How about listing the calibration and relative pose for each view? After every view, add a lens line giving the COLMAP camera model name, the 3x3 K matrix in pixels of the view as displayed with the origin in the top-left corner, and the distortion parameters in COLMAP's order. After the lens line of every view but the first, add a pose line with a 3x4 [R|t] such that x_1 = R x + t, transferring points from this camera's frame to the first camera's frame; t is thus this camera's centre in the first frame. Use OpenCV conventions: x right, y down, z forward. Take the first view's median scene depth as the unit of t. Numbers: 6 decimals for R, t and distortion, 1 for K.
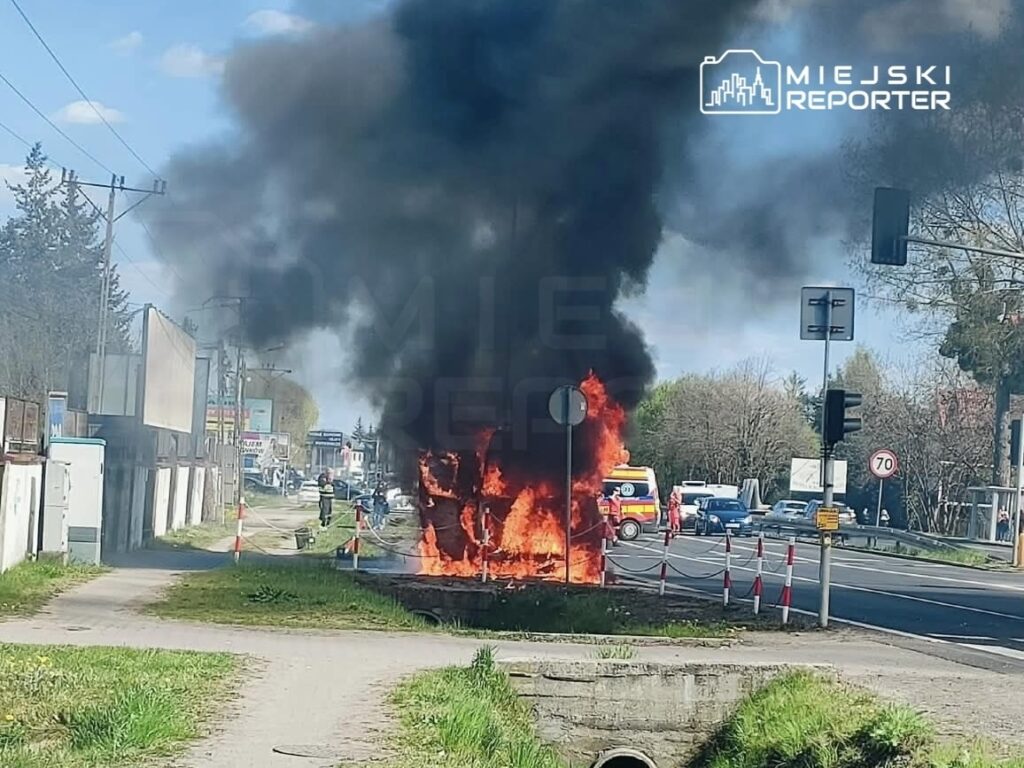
lens RADIAL K [[3324.8, 0, 512.0], [0, 3324.8, 384.0], [0, 0, 1]] dist [0.008091, 0.074377]
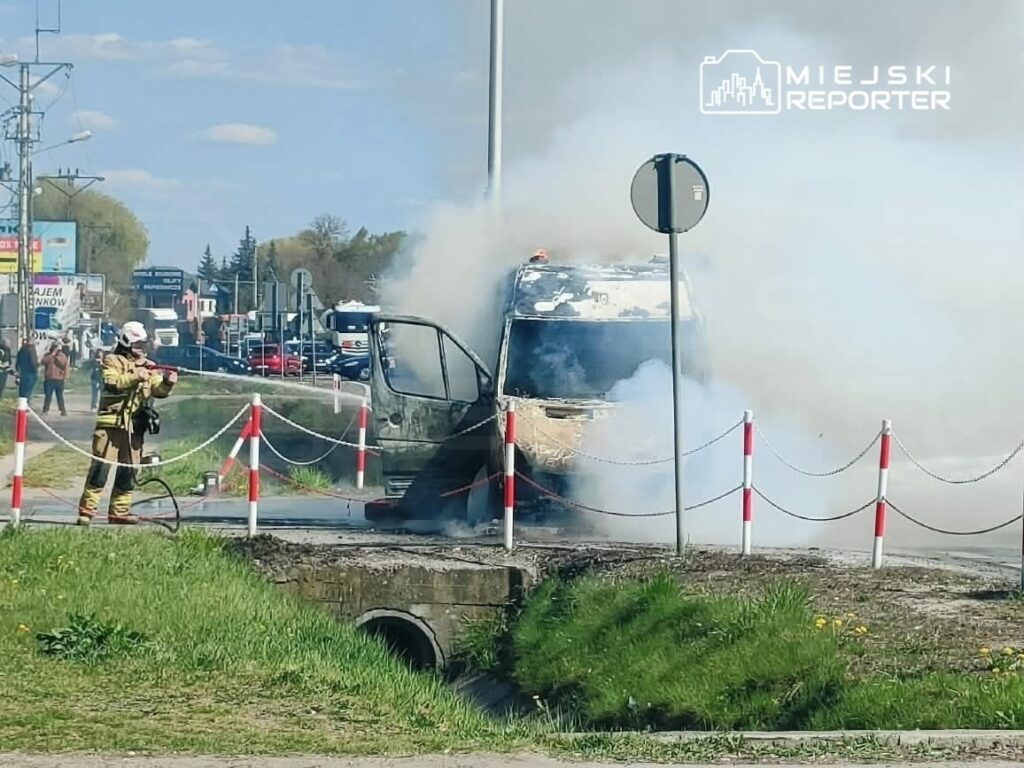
lens RADIAL K [[4225.2, 0, 512.0], [0, 4225.2, 384.0], [0, 0, 1]] dist [-0.071595, 4.163936]
pose [[0.998986, -0.034063, 0.029441, -0.033250], [0.032769, 0.998522, 0.043348, 0.008682], [-0.030874, -0.042339, 0.998626, 0.460991]]
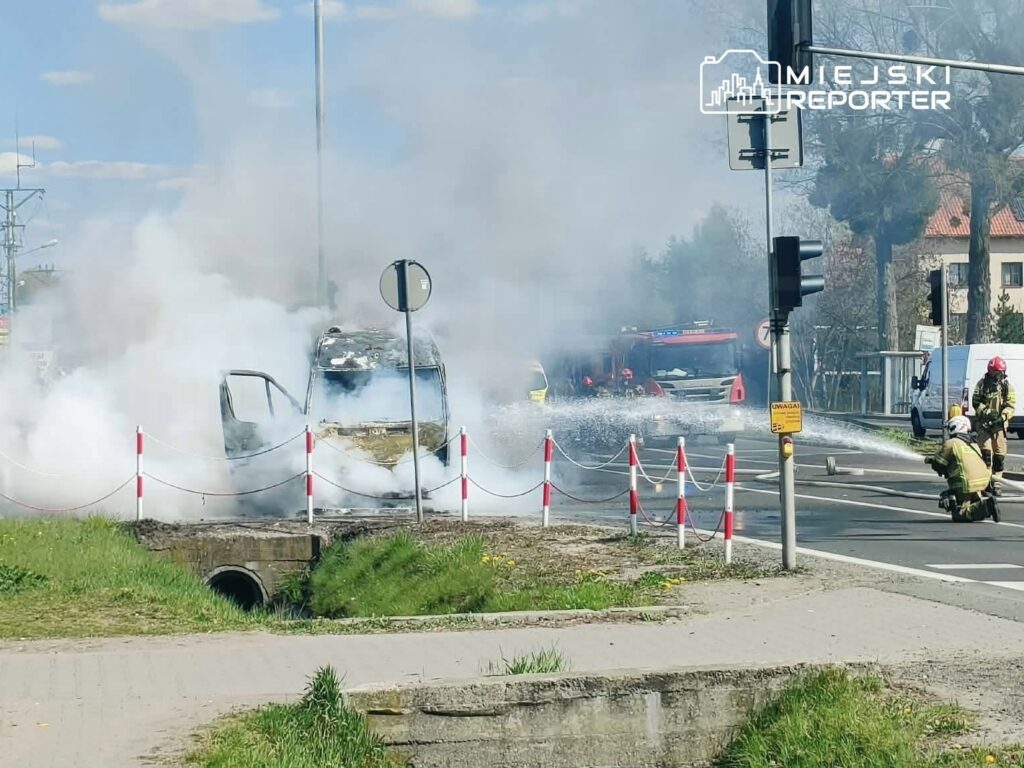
lens RADIAL K [[3324.8, 0, 512.0], [0, 3324.8, 384.0], [0, 0, 1]] dist [0.008091, 0.074377]
pose [[0.996277, -0.065596, 0.055945, -0.003687], [0.063626, 0.997313, 0.036299, 0.003773], [-0.058176, -0.032604, 0.997774, 0.302328]]
